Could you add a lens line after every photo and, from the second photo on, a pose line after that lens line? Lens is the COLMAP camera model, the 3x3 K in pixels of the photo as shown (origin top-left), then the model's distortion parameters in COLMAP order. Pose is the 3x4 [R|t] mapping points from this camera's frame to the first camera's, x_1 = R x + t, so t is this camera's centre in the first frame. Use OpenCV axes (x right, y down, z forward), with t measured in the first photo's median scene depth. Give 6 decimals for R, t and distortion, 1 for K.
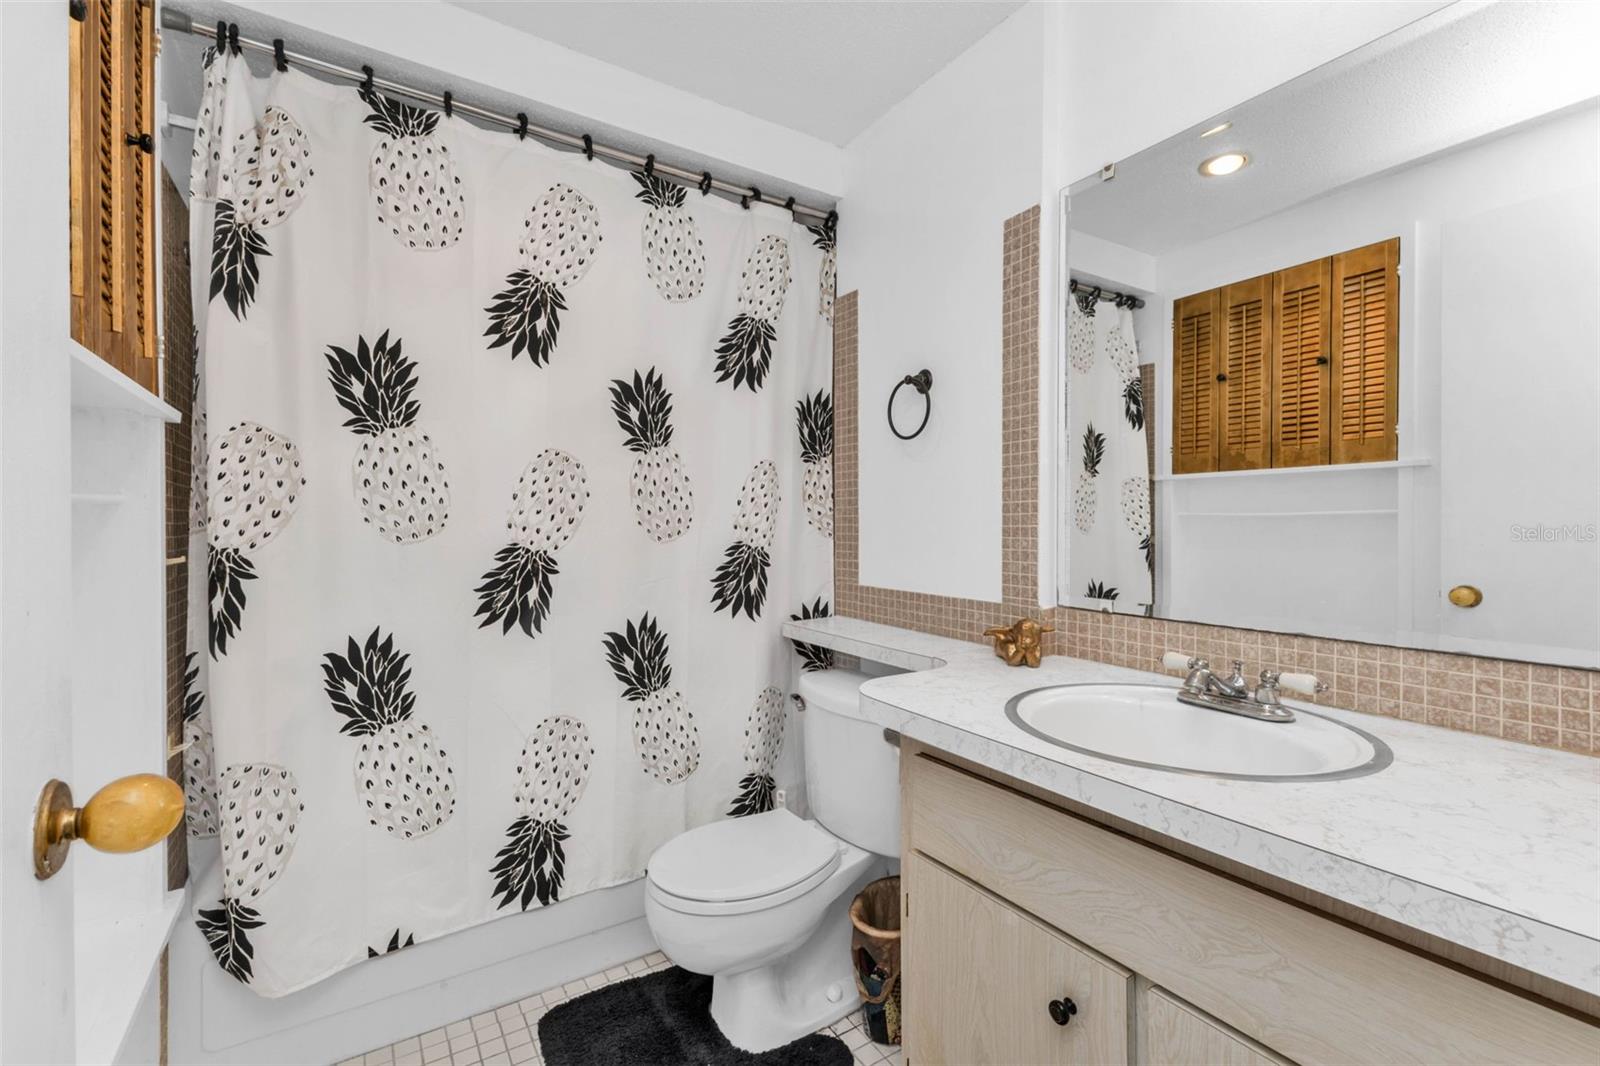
lens RADIAL K [[702.3, 0, 804.8], [0, 702.3, 503.7], [0, 0, 1]] dist [0.004796, 0.000177]
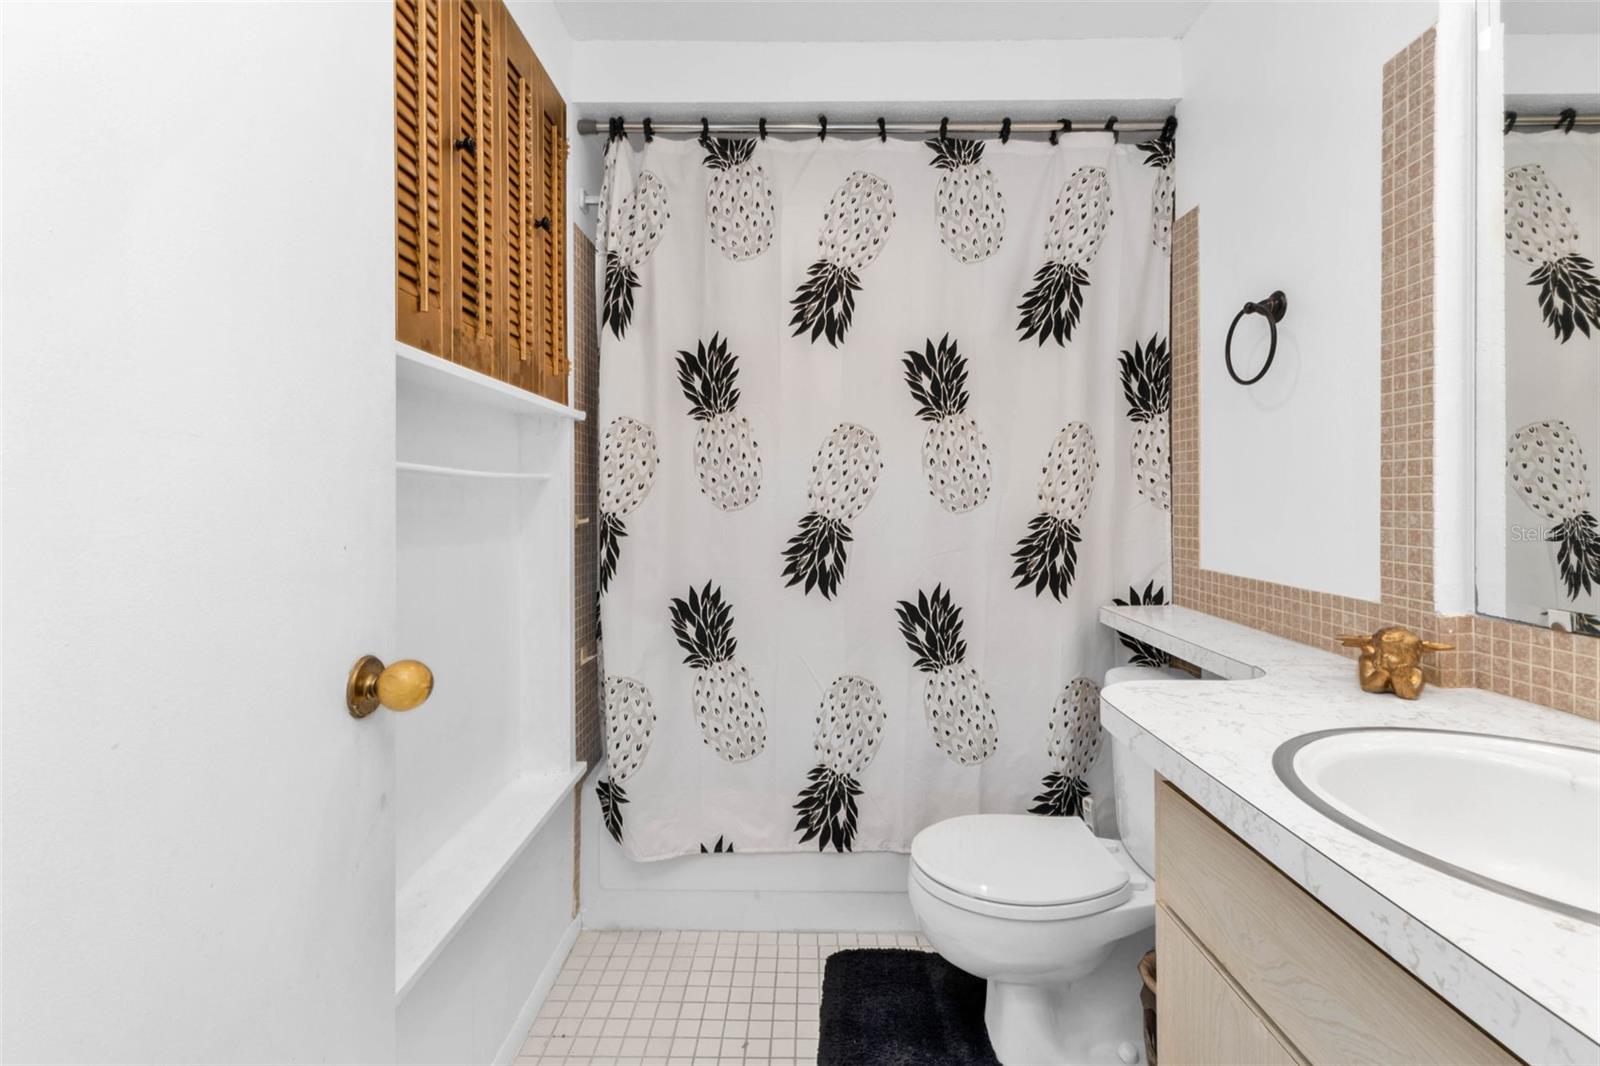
lens RADIAL K [[713.0, 0, 799.7], [0, 713.0, 473.2], [0, 0, 1]] dist [0.001637, -0.000103]
pose [[0.828711, -0.019098, -0.559351, 0.189799], [0.017093, 0.999815, -0.008812, 0.006047], [0.559416, -0.002258, 0.828884, 0.070630]]
